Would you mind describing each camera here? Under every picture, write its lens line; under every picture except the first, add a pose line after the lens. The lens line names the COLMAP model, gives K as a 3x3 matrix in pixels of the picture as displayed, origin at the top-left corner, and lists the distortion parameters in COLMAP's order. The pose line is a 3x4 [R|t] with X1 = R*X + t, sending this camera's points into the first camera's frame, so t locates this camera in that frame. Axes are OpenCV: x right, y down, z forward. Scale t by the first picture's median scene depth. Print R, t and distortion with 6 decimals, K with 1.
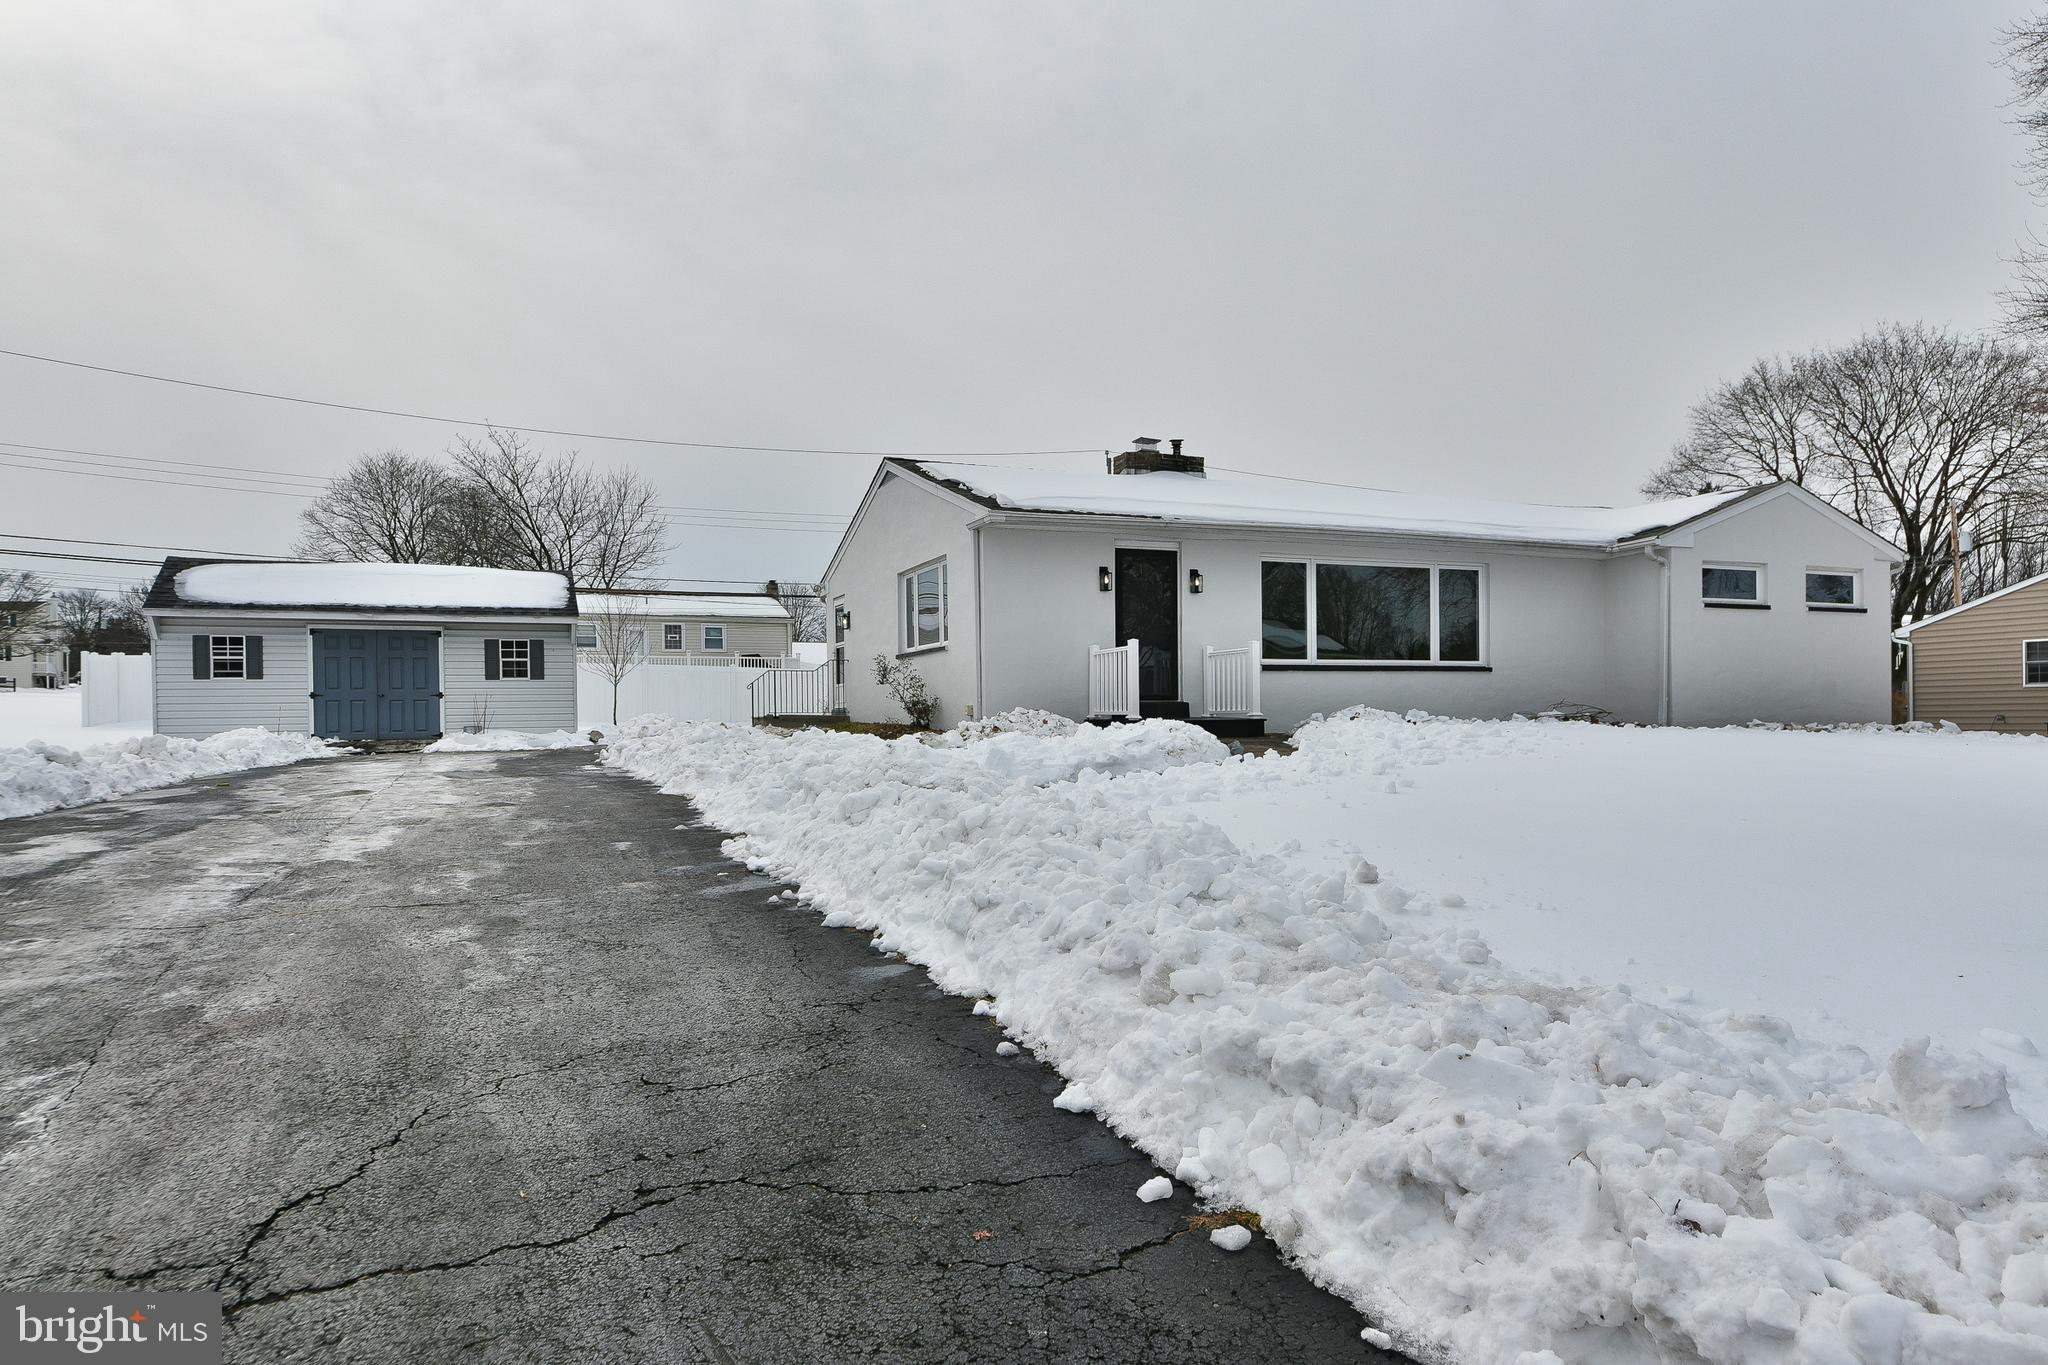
lens RADIAL K [[1319.7, 0, 1016.4], [0, 1319.7, 706.7], [0, 0, 1]] dist [0.002209, -0.000176]
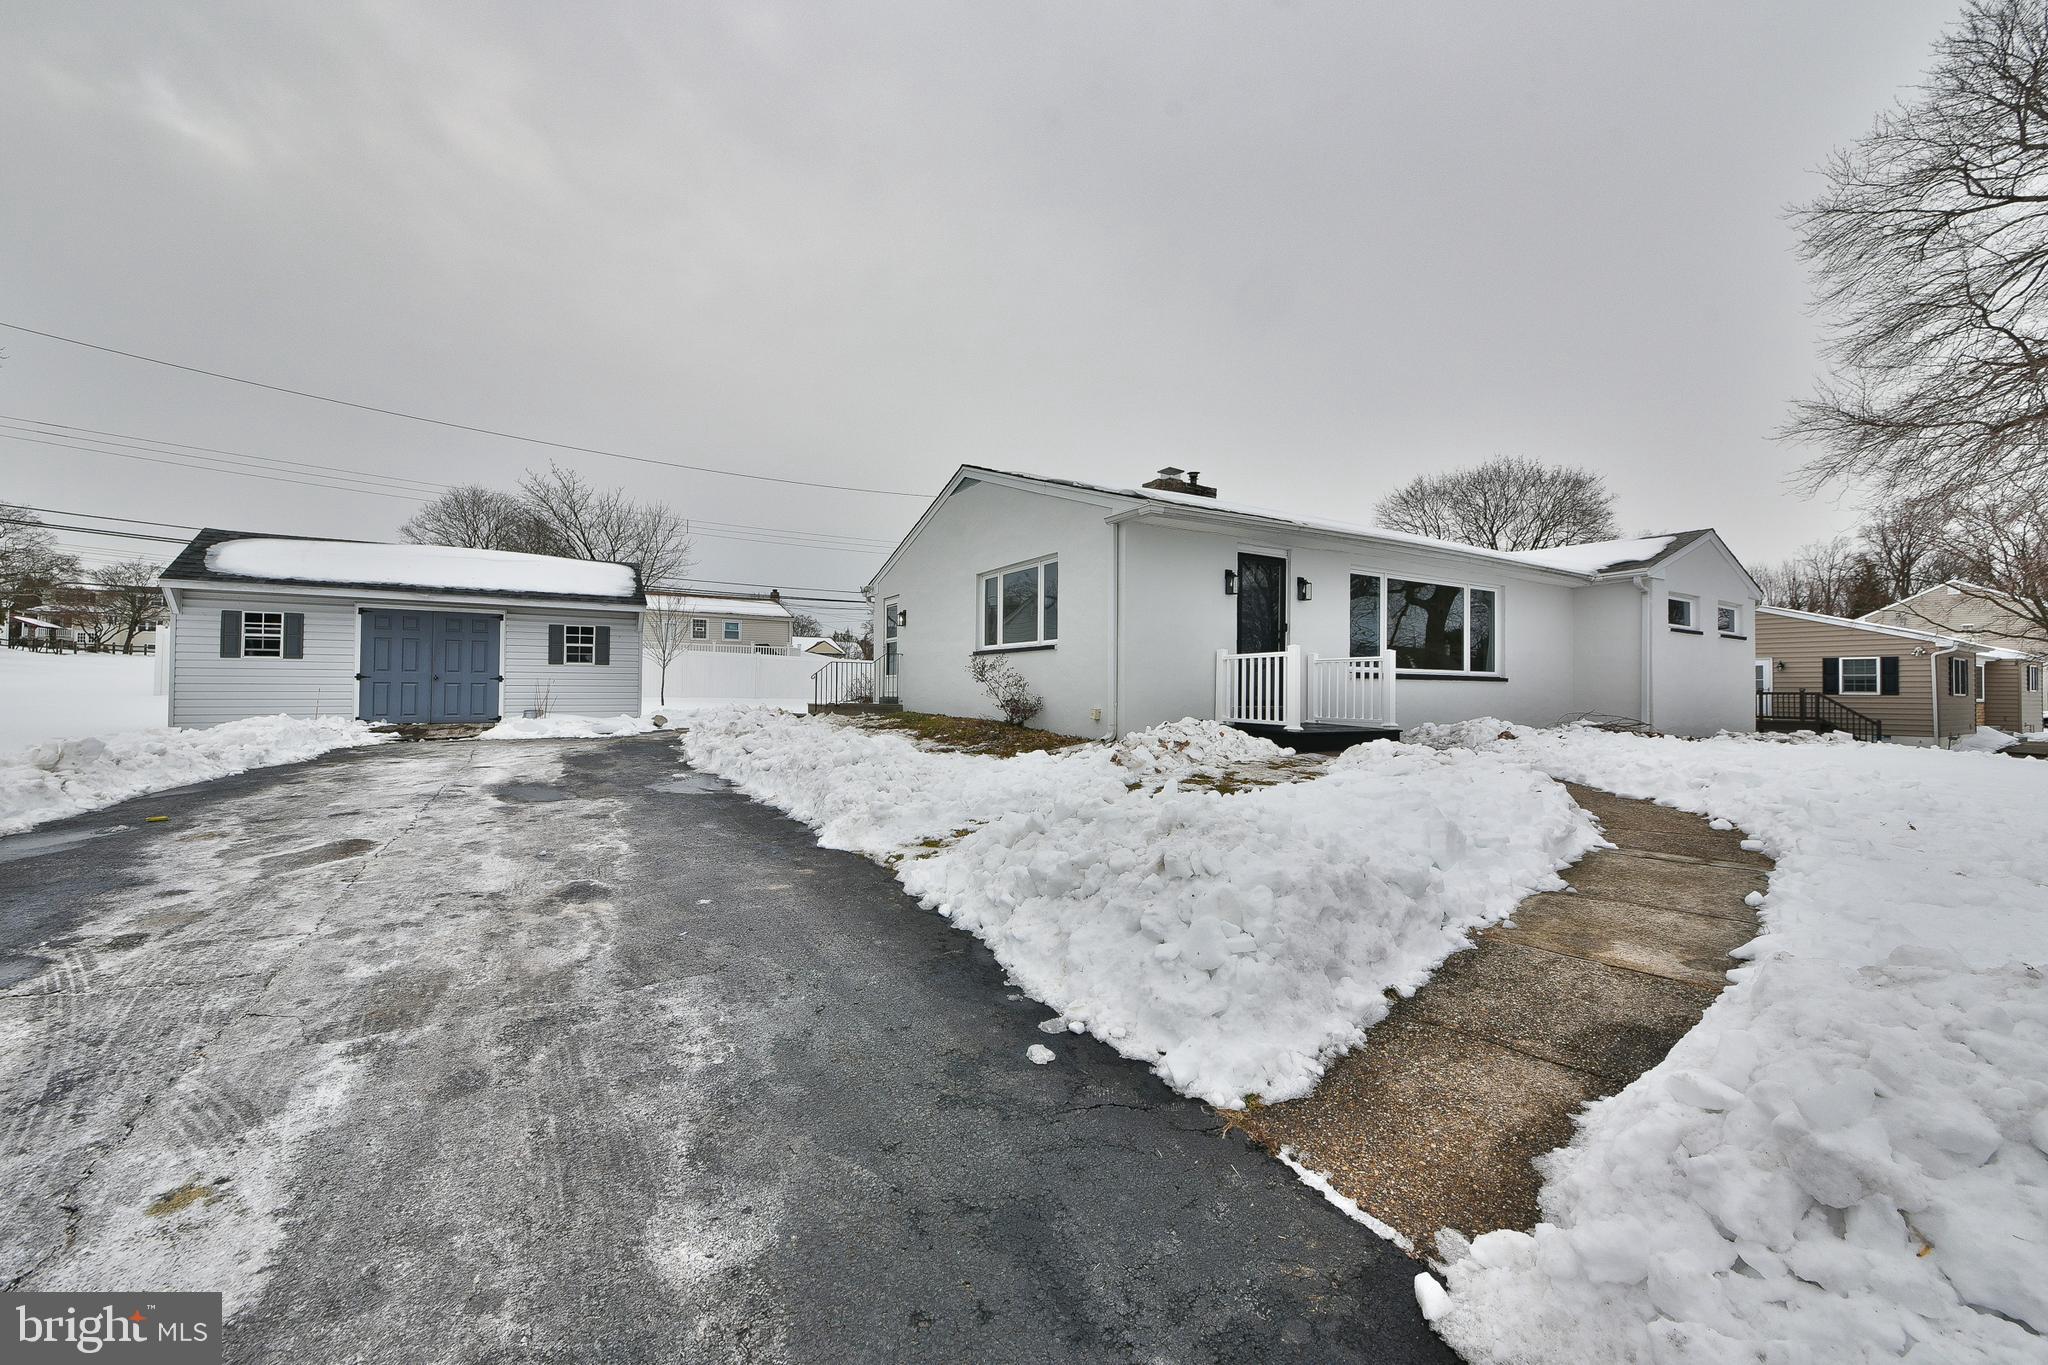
lens RADIAL K [[764.7, 0, 986.0], [0, 764.7, 665.9], [0, 0, 1]] dist [-0.017643, -0.000531]
pose [[0.988612, 0.024561, 0.148467, -0.163527], [-0.022146, 0.999595, -0.017897, -0.016856], [-0.148846, 0.014405, 0.988755, 0.389300]]
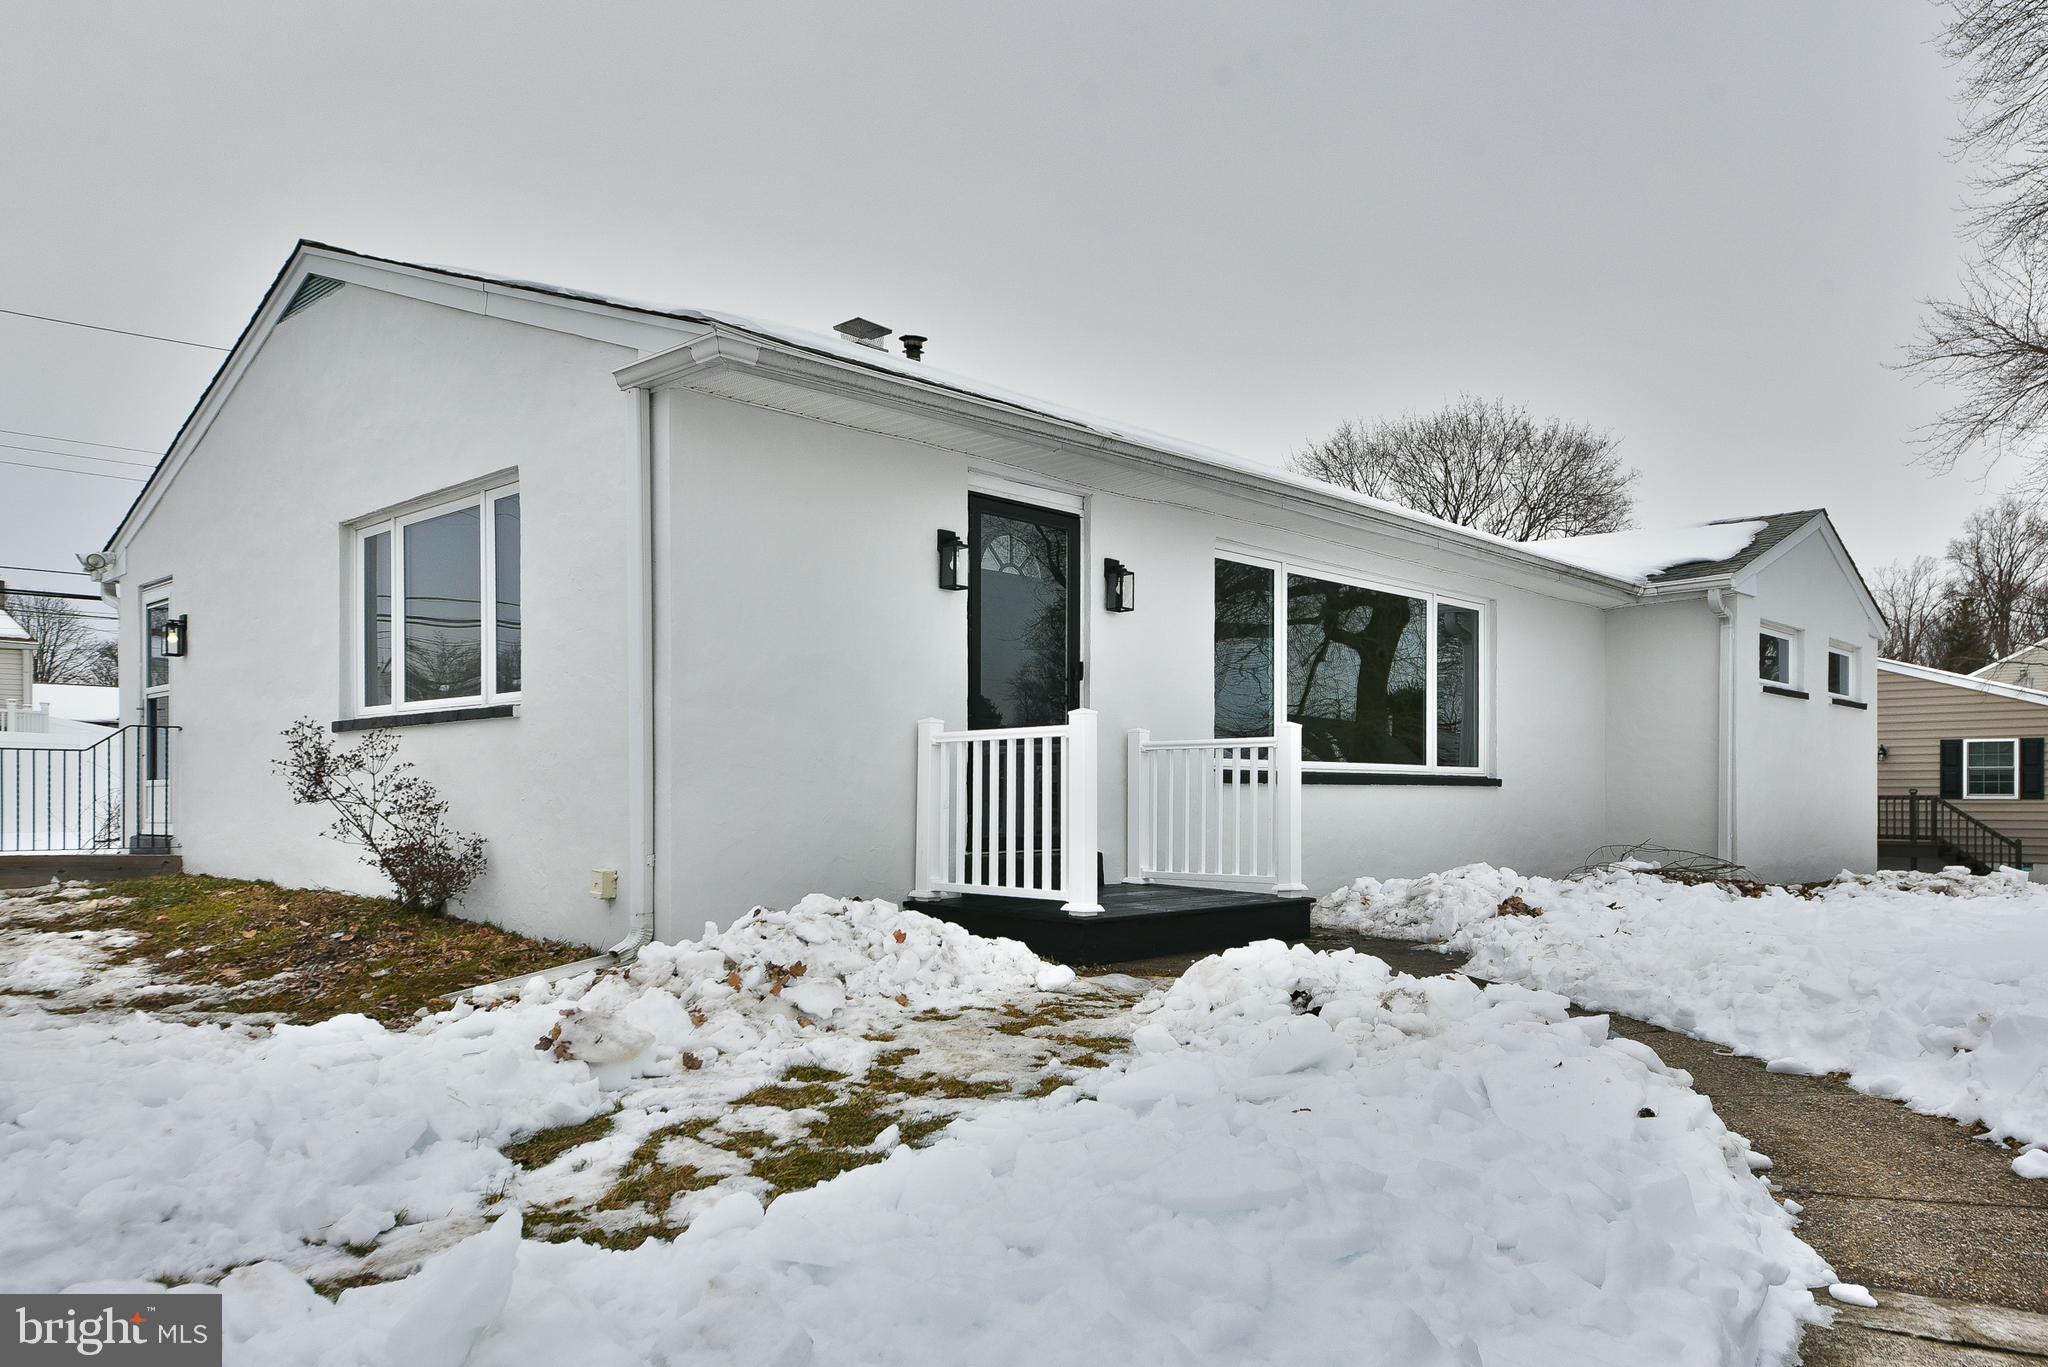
lens RADIAL K [[1372.6, 0, 1053.4], [0, 1372.6, 772.2], [0, 0, 1]] dist [0.031263, 0.000572]
pose [[0.895806, 0.017197, 0.444112, -0.078879], [-0.015725, 0.999852, -0.007000, -0.023294], [-0.444166, -0.000713, 0.895944, 0.499519]]
